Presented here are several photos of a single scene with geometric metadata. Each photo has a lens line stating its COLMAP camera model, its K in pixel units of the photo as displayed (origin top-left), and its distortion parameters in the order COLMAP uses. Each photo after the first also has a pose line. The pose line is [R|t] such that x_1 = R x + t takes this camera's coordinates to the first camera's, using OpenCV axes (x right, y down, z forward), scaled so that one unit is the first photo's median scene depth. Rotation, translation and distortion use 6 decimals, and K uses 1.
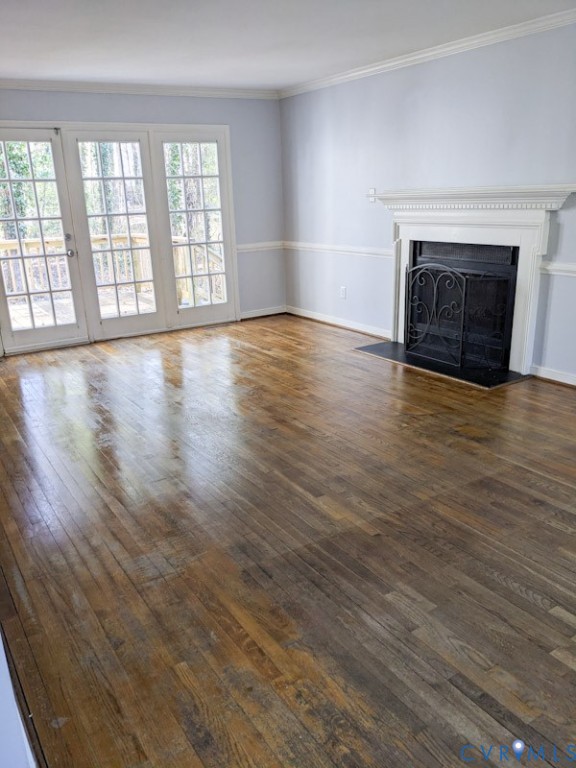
lens RADIAL K [[612.3, 0, 288.0], [0, 612.3, 384.0], [0, 0, 1]] dist [0.013145, 0.005644]
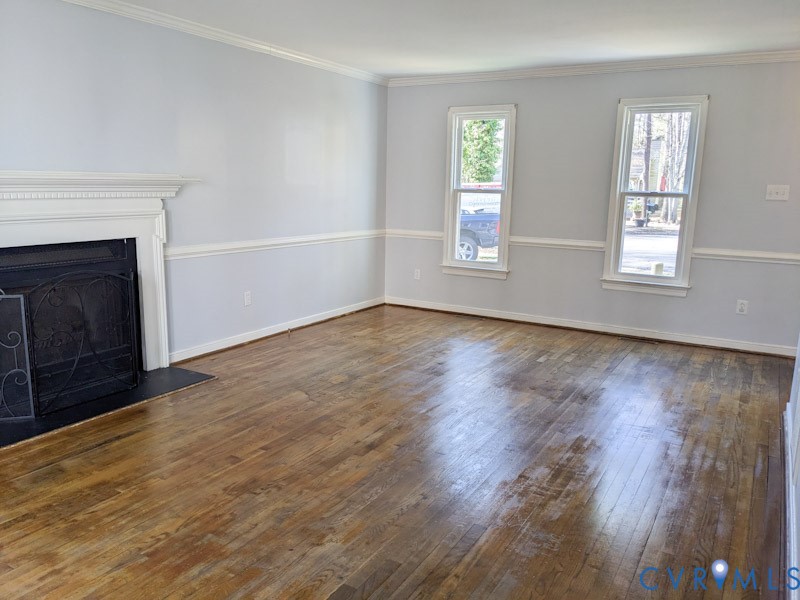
lens RADIAL K [[605.0, 0, 400.0], [0, 605.0, 300.0], [0, 0, 1]] dist [0.003084, -0.001795]
pose [[-0.426249, -0.149901, 0.892100, -0.652578], [0.268626, 0.920715, 0.283060, -0.306710], [-0.863801, 0.360296, -0.352186, 1.074690]]
